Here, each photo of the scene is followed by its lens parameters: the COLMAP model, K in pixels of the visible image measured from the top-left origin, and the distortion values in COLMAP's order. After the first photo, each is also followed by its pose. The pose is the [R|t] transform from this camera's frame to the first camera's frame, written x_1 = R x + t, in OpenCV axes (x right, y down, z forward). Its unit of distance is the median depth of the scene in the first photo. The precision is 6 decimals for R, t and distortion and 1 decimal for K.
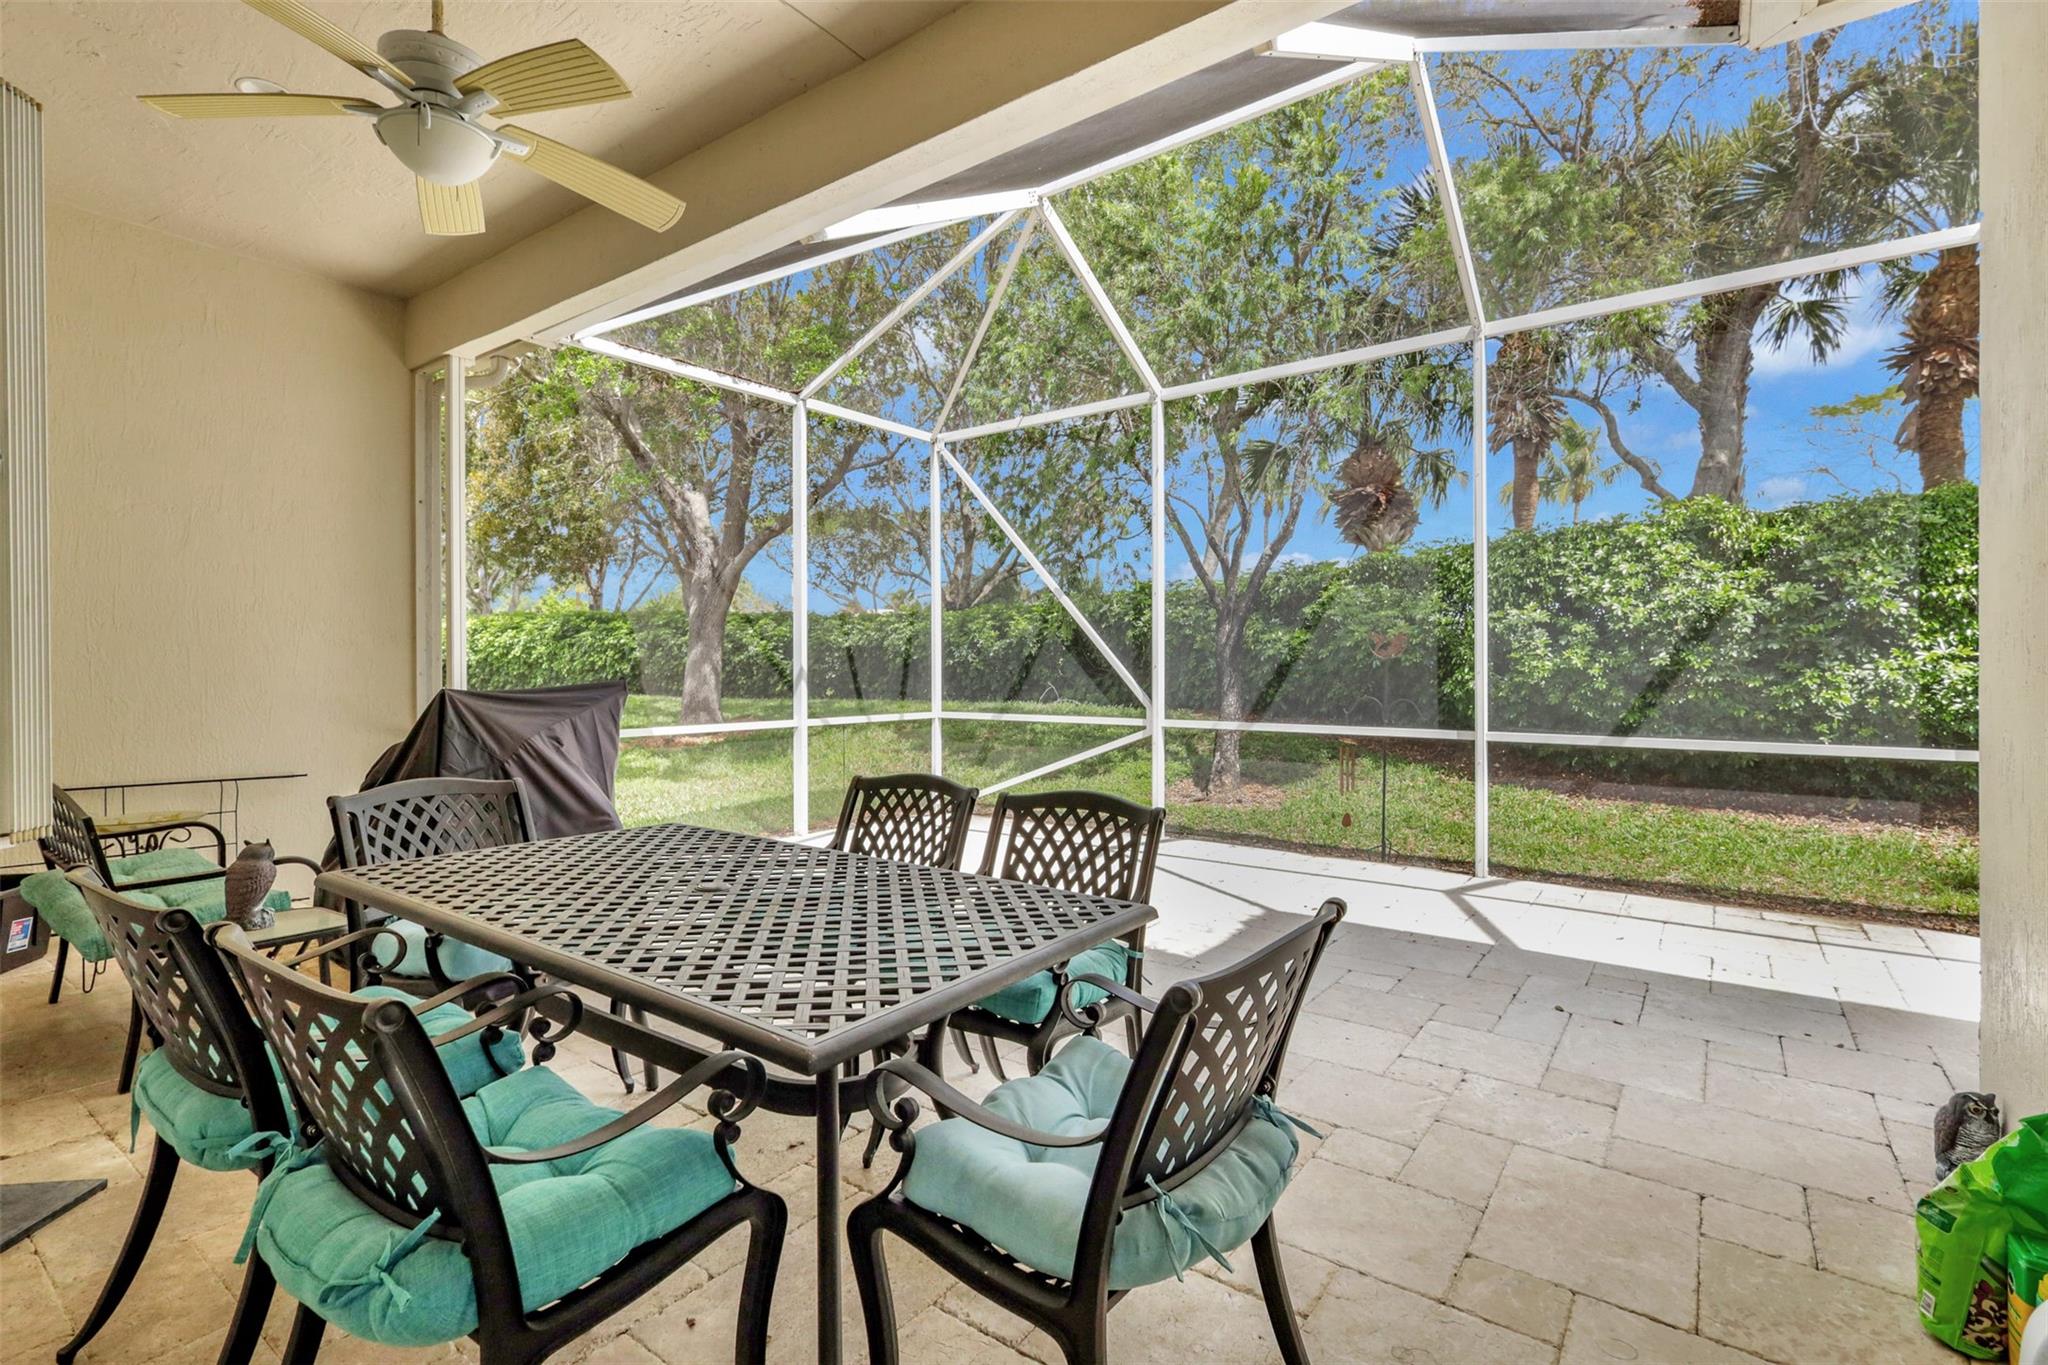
lens RADIAL K [[948.0, 0, 1020.5], [0, 948.0, 670.5], [0, 0, 1]] dist [-0.001623, 0.001879]
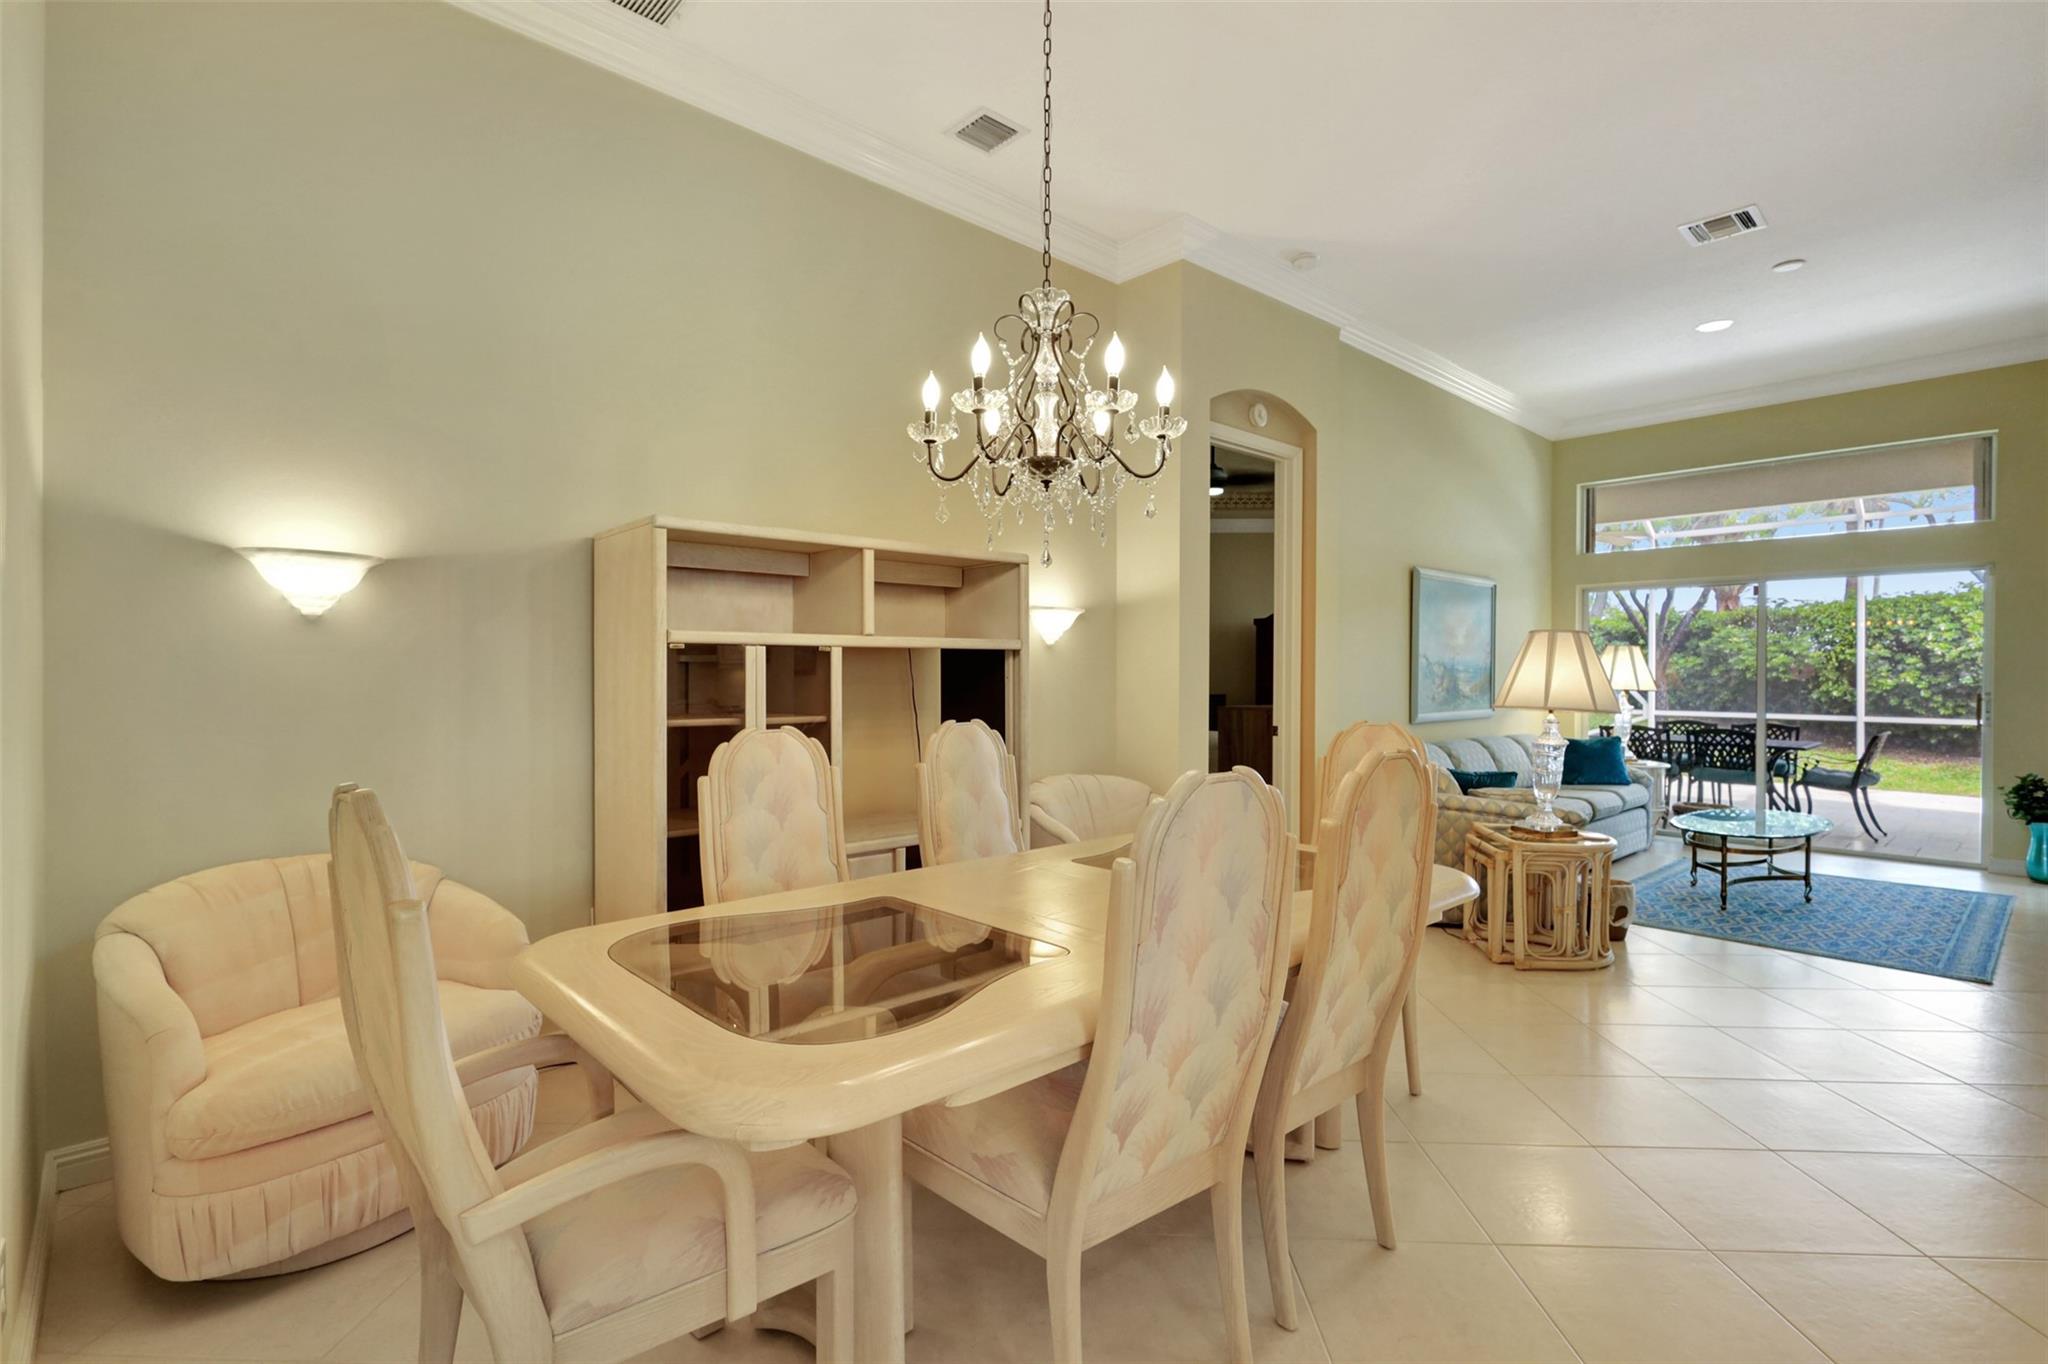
lens RADIAL K [[948.0, 0, 1027.1], [0, 948.0, 679.2], [0, 0, 1]] dist [-0.001623, 0.001879]
pose [[0.981149, 0.002904, -0.193229, -0.655365], [-0.002061, 0.999987, 0.004562, -0.016146], [0.193240, -0.004078, 0.981143, -1.002611]]
